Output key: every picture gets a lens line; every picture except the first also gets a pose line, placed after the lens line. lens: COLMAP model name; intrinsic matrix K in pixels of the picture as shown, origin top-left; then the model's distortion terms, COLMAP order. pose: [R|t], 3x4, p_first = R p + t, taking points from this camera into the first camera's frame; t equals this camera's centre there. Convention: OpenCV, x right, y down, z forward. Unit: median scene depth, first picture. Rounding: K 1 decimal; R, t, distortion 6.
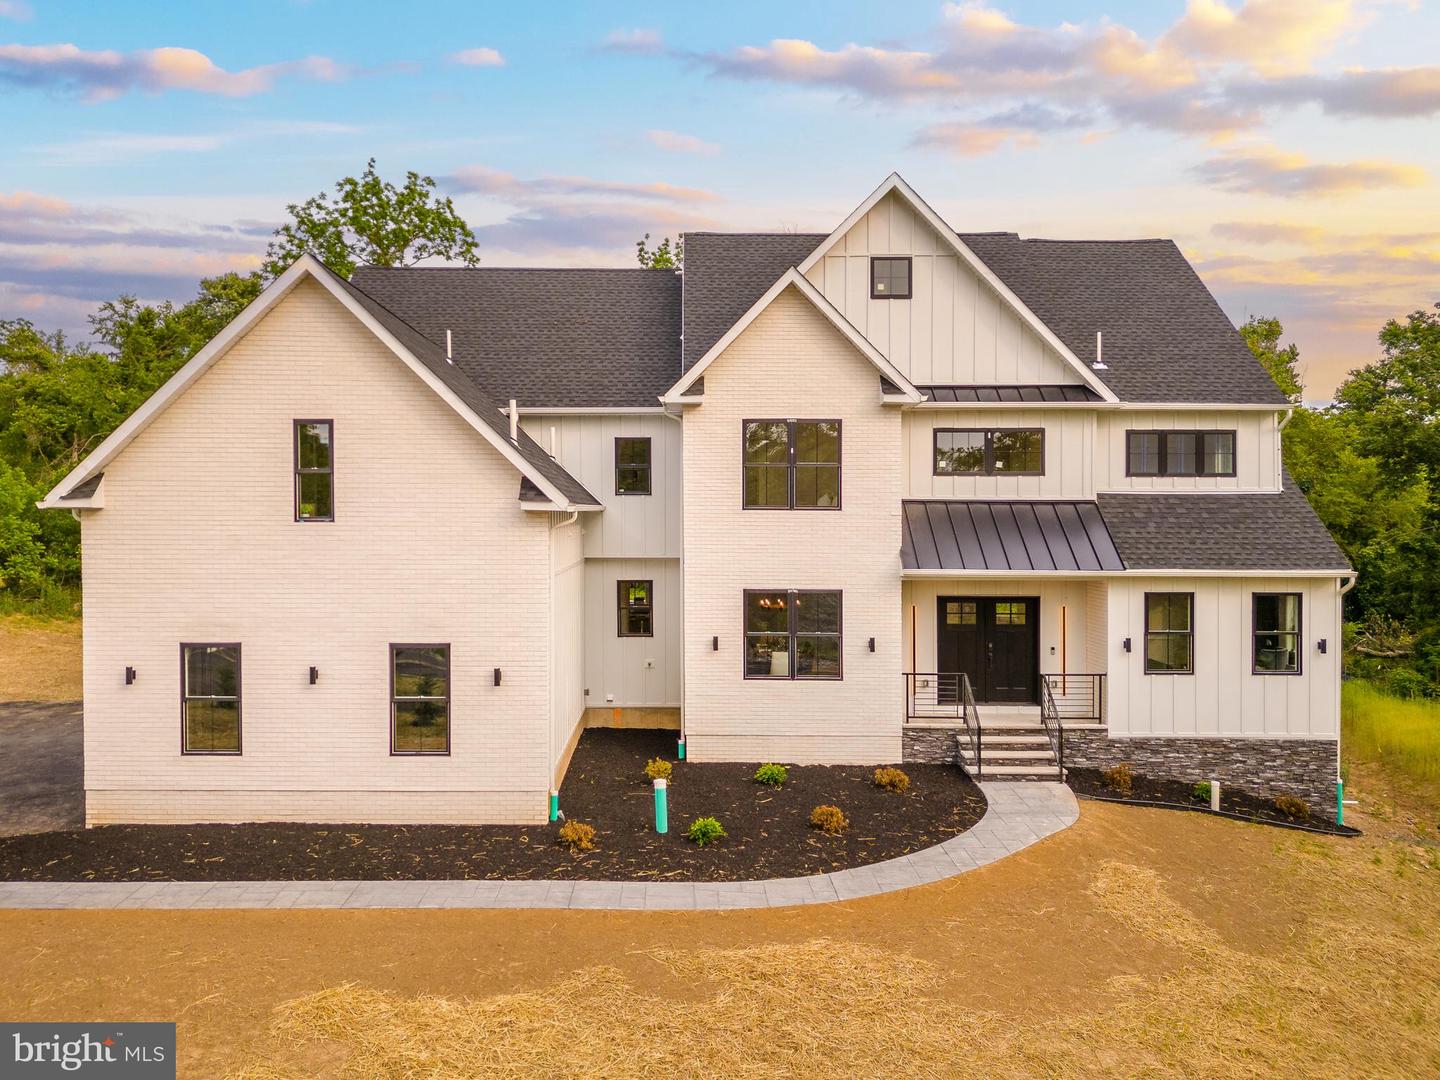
lens RADIAL K [[1031.9, 0, 720.0], [0, 1031.9, 540.0], [0, 0, 1]] dist [0.030468, -0.001004]
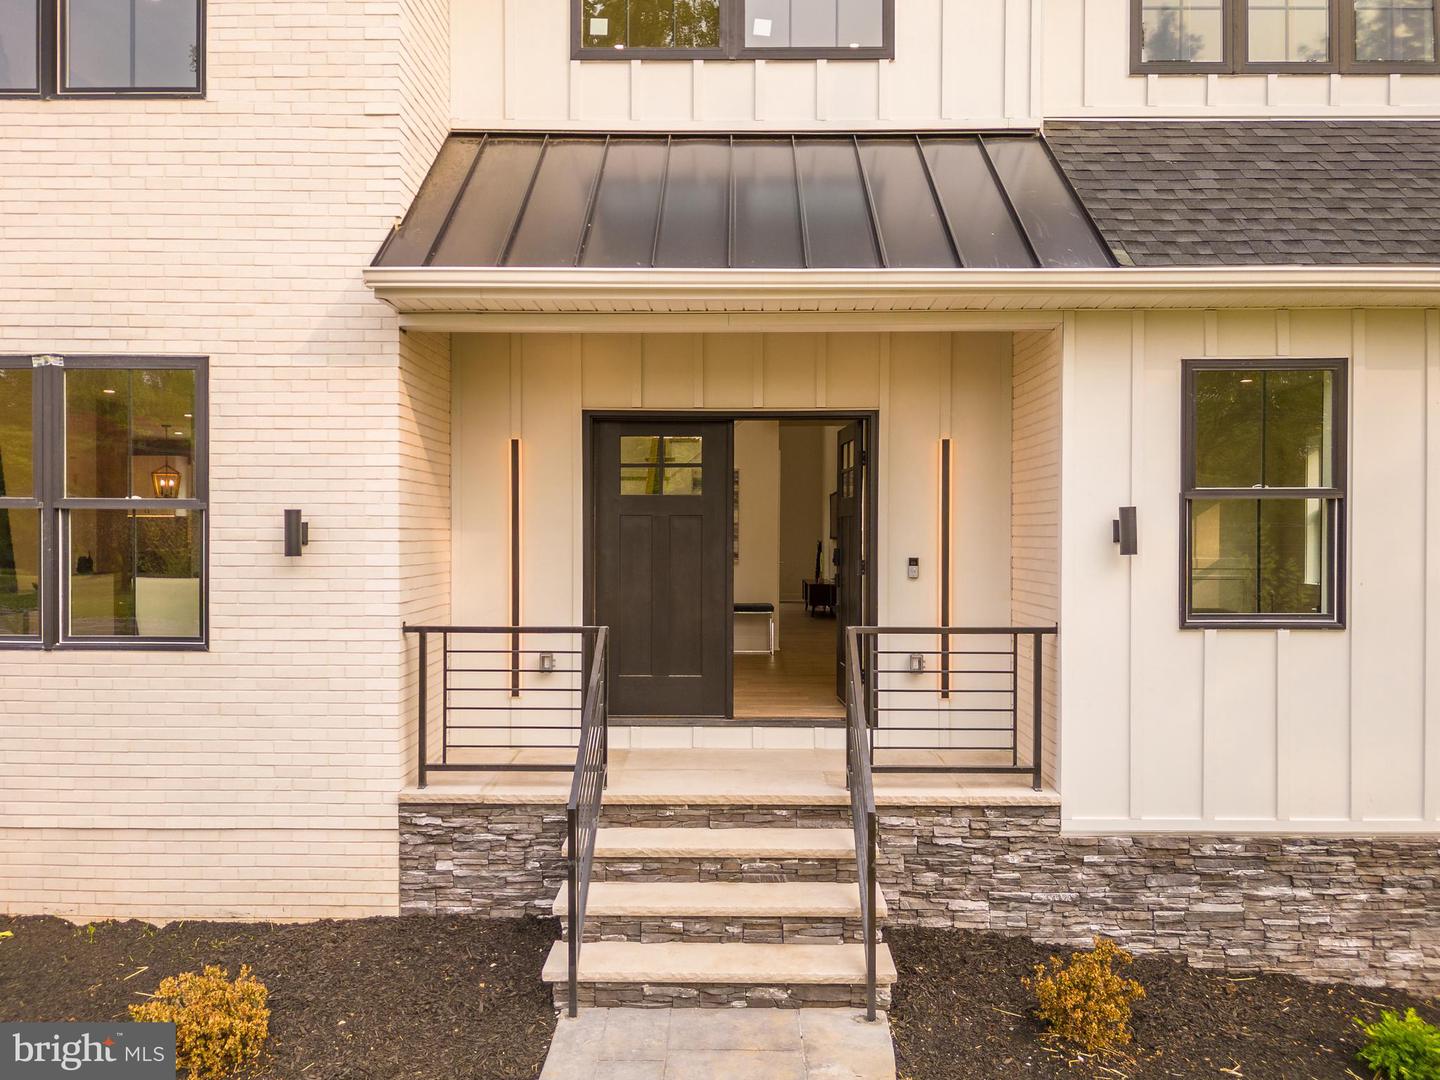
lens RADIAL K [[1097.9, 0, 715.1], [0, 1097.9, 547.1], [0, 0, 1]] dist [0.033084, -0.001909]
pose [[0.999920, -0.000207, -0.012643, 0.275036], [0.000254, 0.999993, 0.003734, 0.104126], [0.012642, -0.003737, 0.999913, 0.670487]]
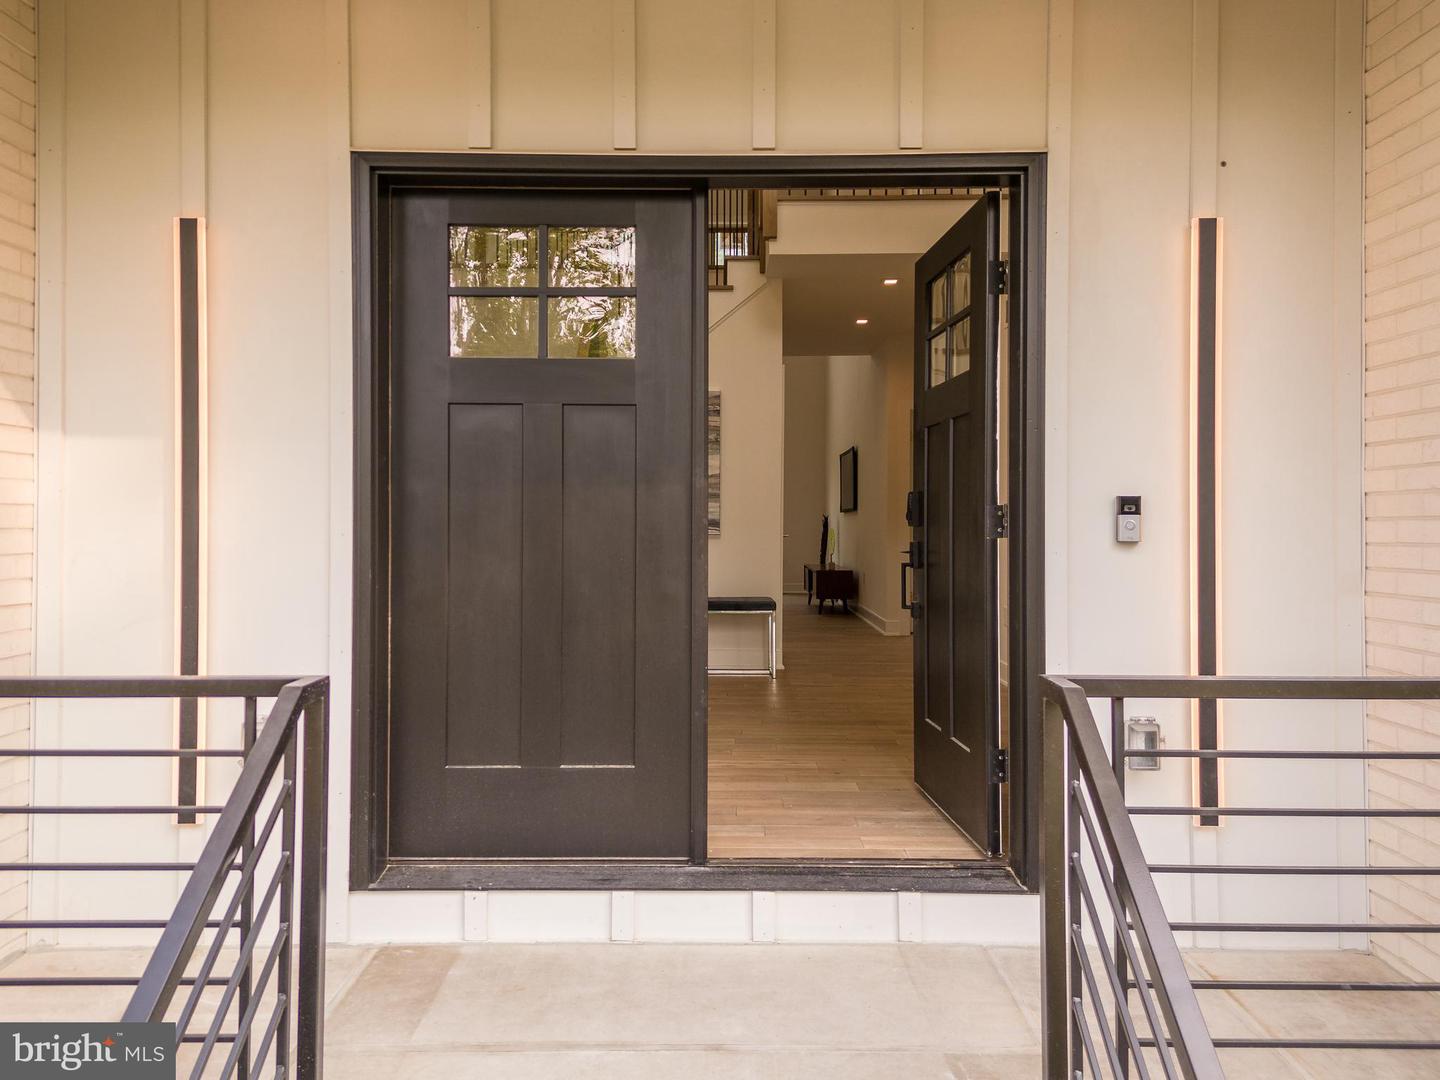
lens RADIAL K [[1031.9, 0, 720.0], [0, 1031.9, 540.0], [0, 0, 1]] dist [0.030468, -0.001004]
pose [[0.999960, 0.001483, 0.008827, 0.277263], [-0.001520, 0.999990, 0.004116, 0.115380], [-0.008820, -0.004129, 0.999953, 0.902236]]
